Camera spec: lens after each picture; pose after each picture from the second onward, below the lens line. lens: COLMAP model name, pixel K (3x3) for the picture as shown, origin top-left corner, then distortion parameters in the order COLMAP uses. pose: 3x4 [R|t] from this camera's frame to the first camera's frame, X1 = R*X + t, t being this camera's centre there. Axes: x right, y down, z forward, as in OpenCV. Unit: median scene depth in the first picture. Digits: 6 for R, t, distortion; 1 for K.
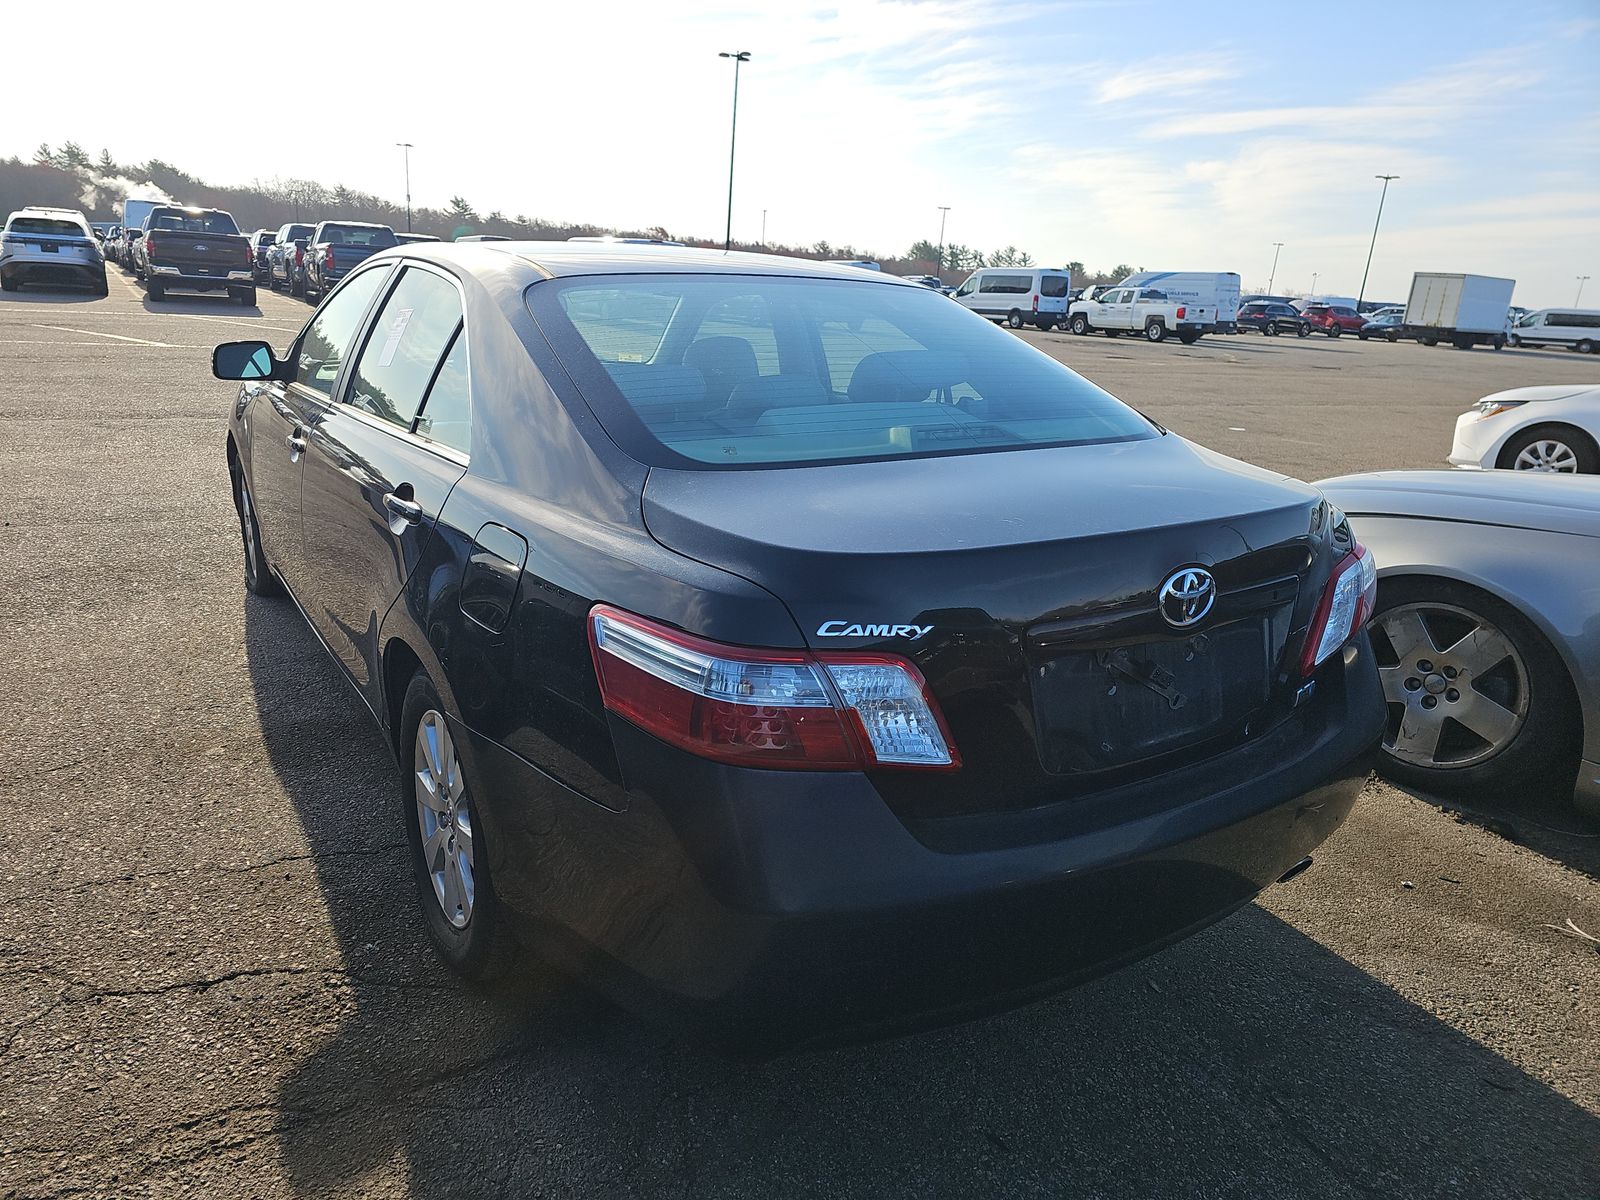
lens RADIAL K [[1129.1, 0, 800.0], [0, 1129.1, 600.0], [0, 0, 1]] dist [0.022078, -0.003565]
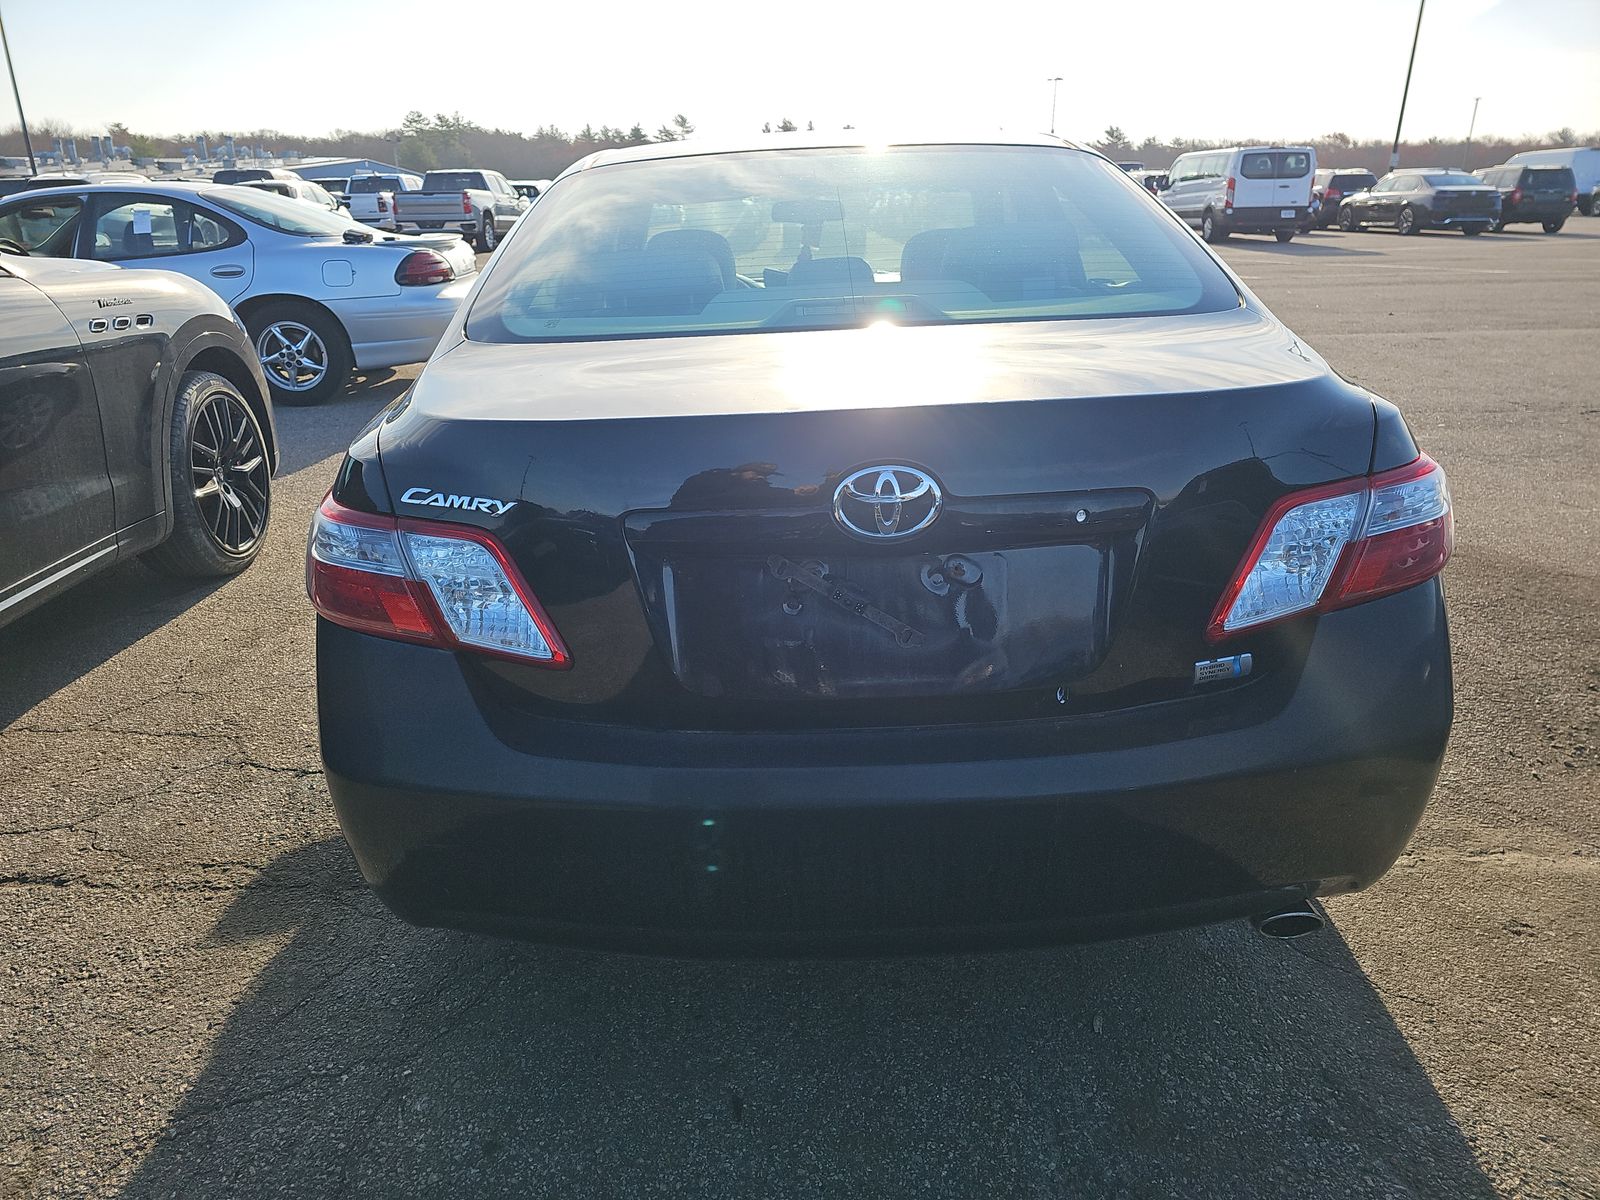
lens RADIAL K [[1129.1, 0, 800.0], [0, 1129.1, 600.0], [0, 0, 1]] dist [0.022078, -0.003565]
pose [[0.834460, 0.113743, -0.539202, 0.807976], [-0.086365, 0.993369, 0.075892, 0.011663], [0.544259, -0.016761, 0.838750, 0.355880]]
